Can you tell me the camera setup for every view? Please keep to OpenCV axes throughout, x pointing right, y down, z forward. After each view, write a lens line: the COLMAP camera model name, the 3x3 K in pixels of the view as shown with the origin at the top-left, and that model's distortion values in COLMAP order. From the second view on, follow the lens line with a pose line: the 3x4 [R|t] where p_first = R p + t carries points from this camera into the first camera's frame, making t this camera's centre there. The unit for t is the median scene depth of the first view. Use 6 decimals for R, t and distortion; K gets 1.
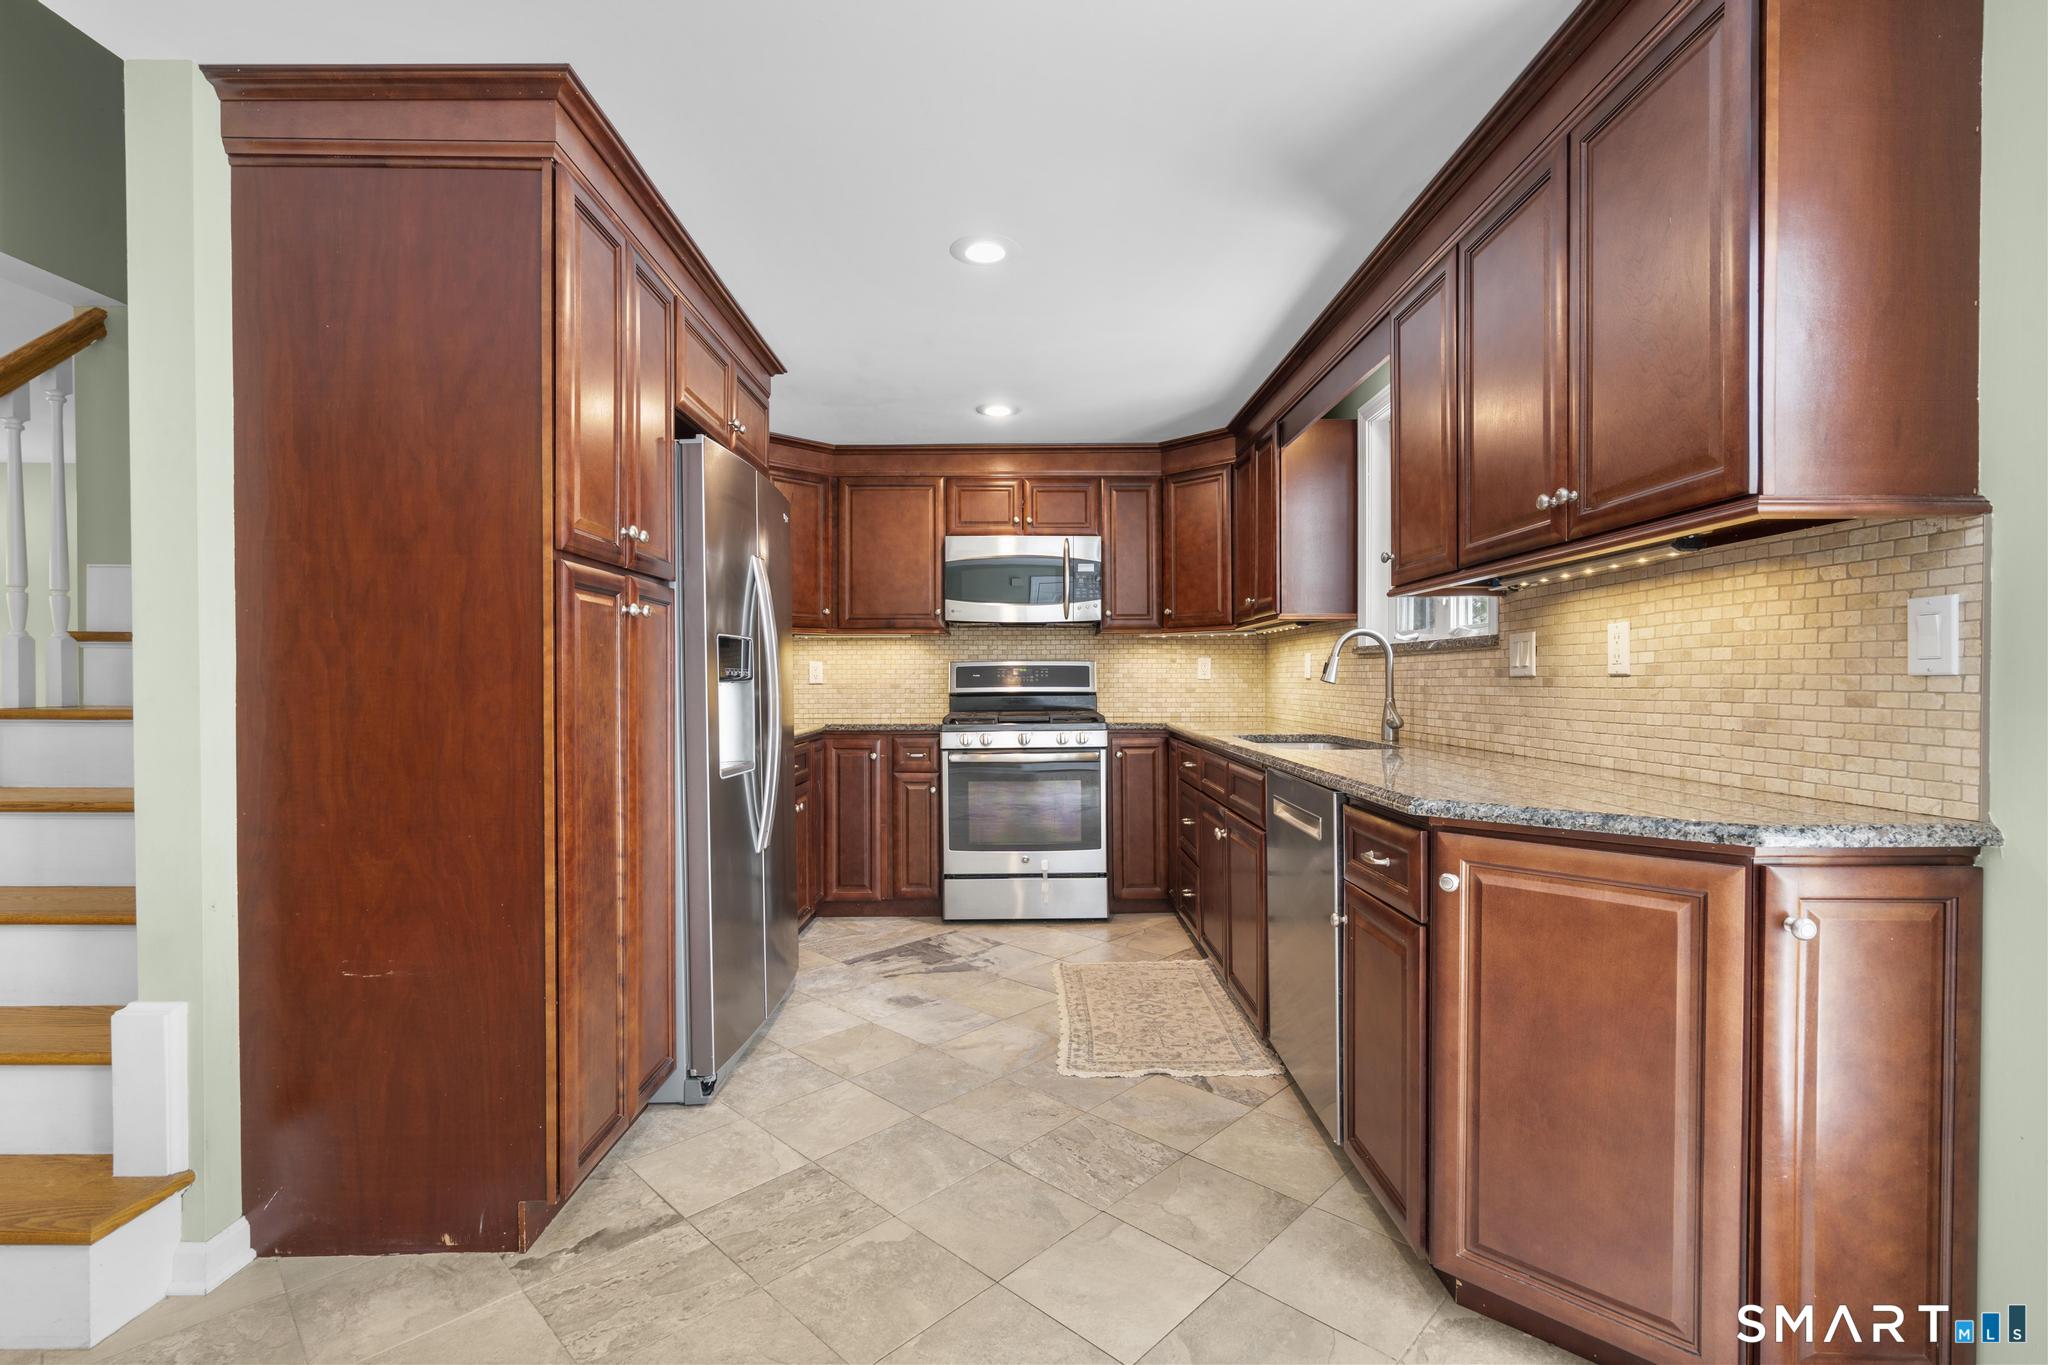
lens RADIAL K [[913.2, 0, 1021.4], [0, 913.2, 688.7], [0, 0, 1]] dist [-0.005445, 0.002199]
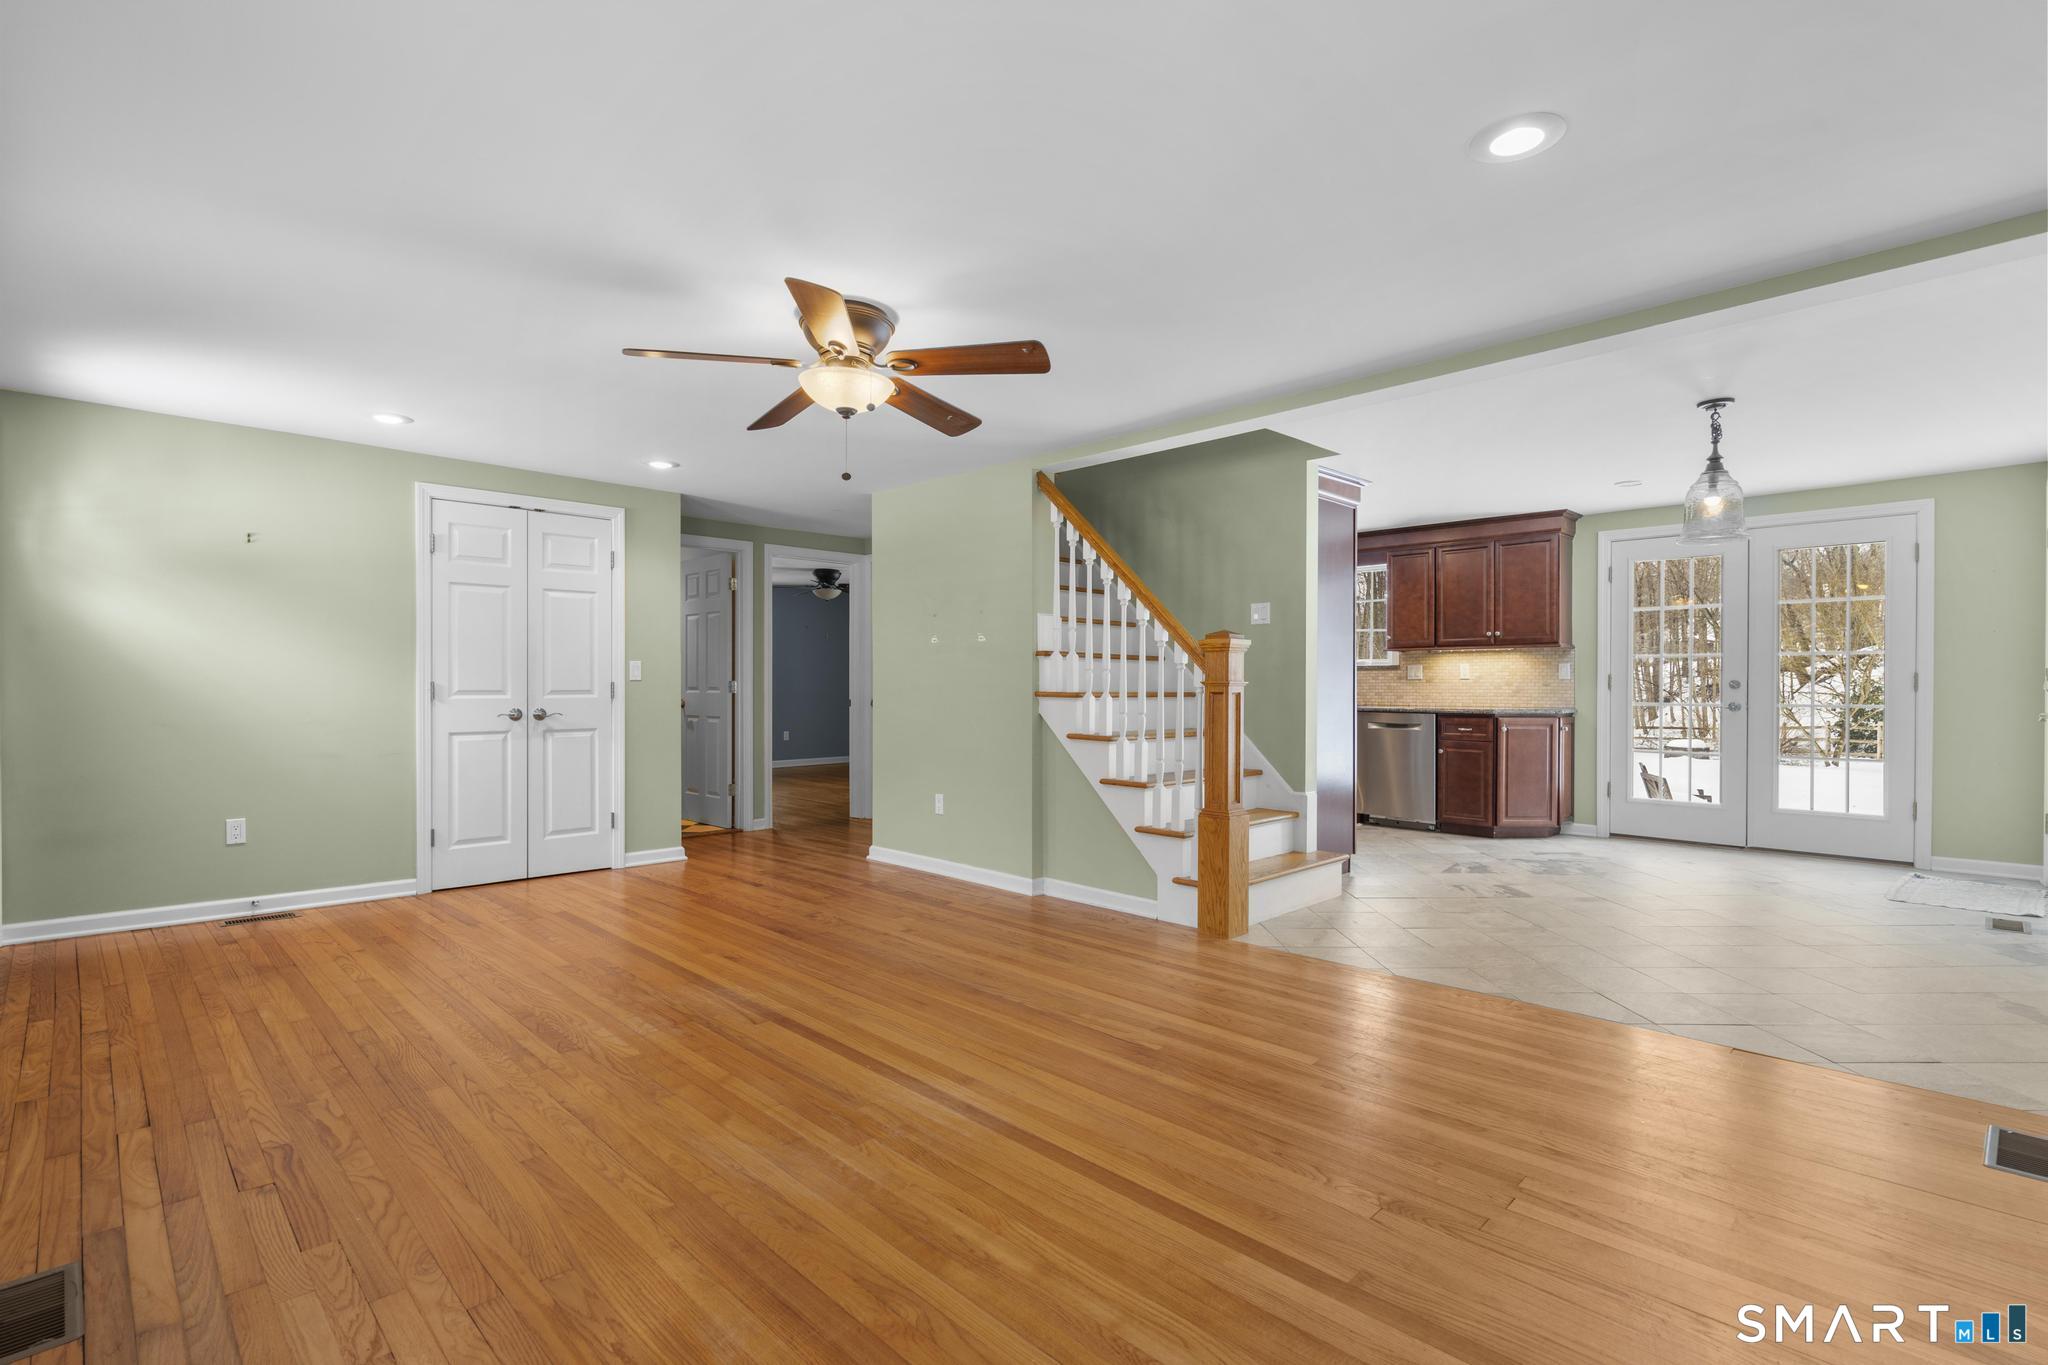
lens RADIAL K [[976.8, 0, 1013.6], [0, 976.8, 689.1], [0, 0, 1]] dist [-0.000294, -0.000109]
pose [[0.715558, -0.001100, 0.698553, -3.336256], [0.004246, 0.999987, -0.002775, 0.027500], [-0.698541, 0.004952, 0.715553, -0.487053]]
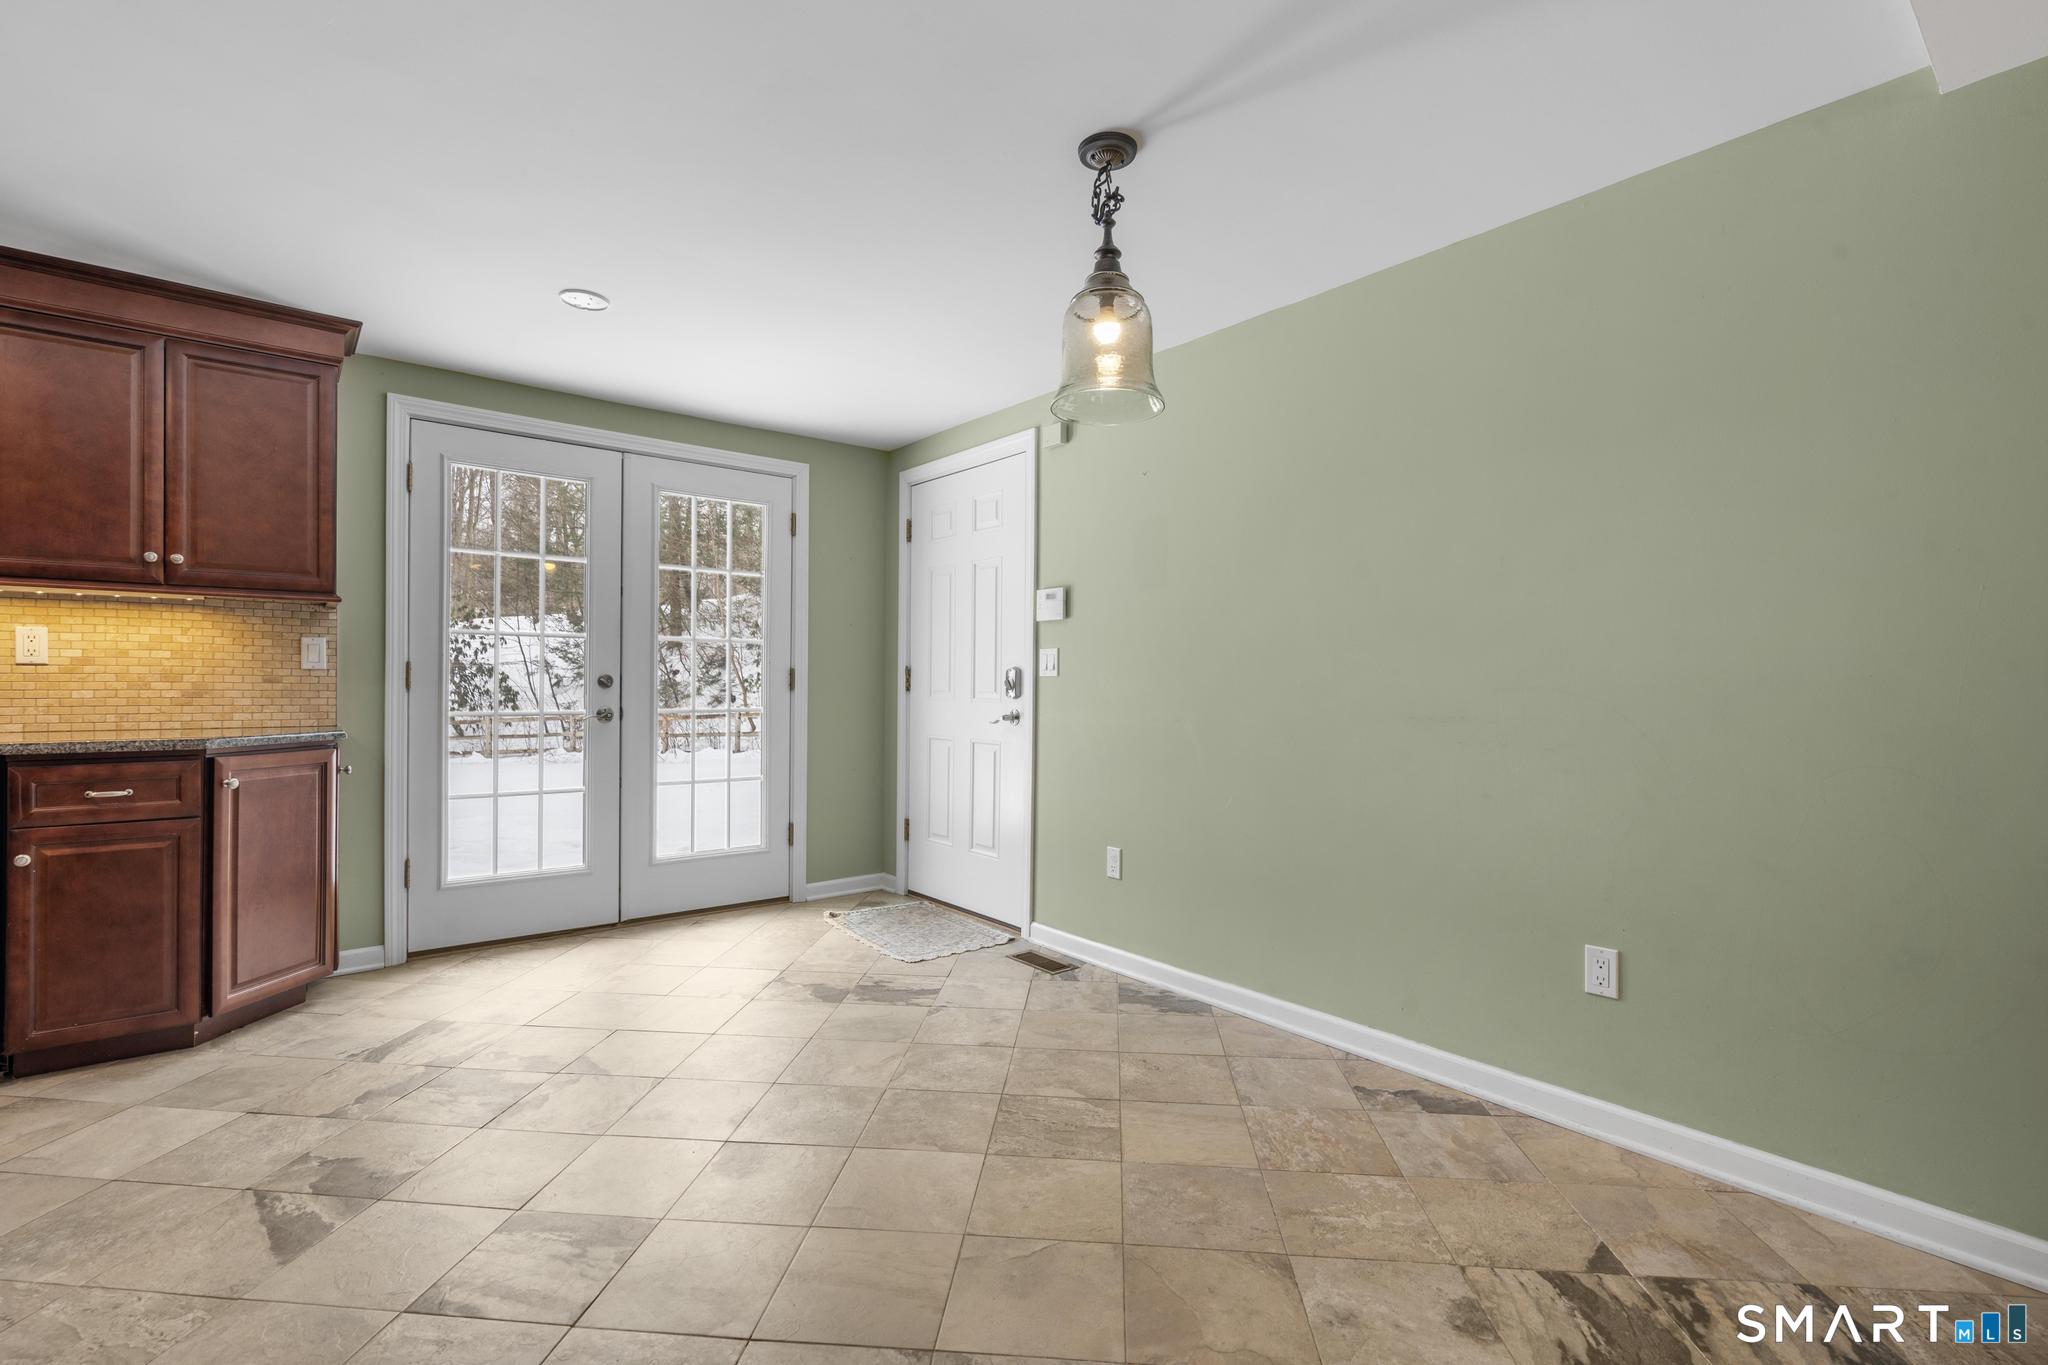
lens RADIAL K [[913.2, 0, 1018.5], [0, 913.2, 685.3], [0, 0, 1]] dist [-0.005445, 0.002199]
pose [[-0.626927, -0.000882, 0.779078, -1.460038], [0.001955, 0.999994, 0.002705, 0.017526], [-0.779076, 0.003219, -0.626922, 0.730157]]
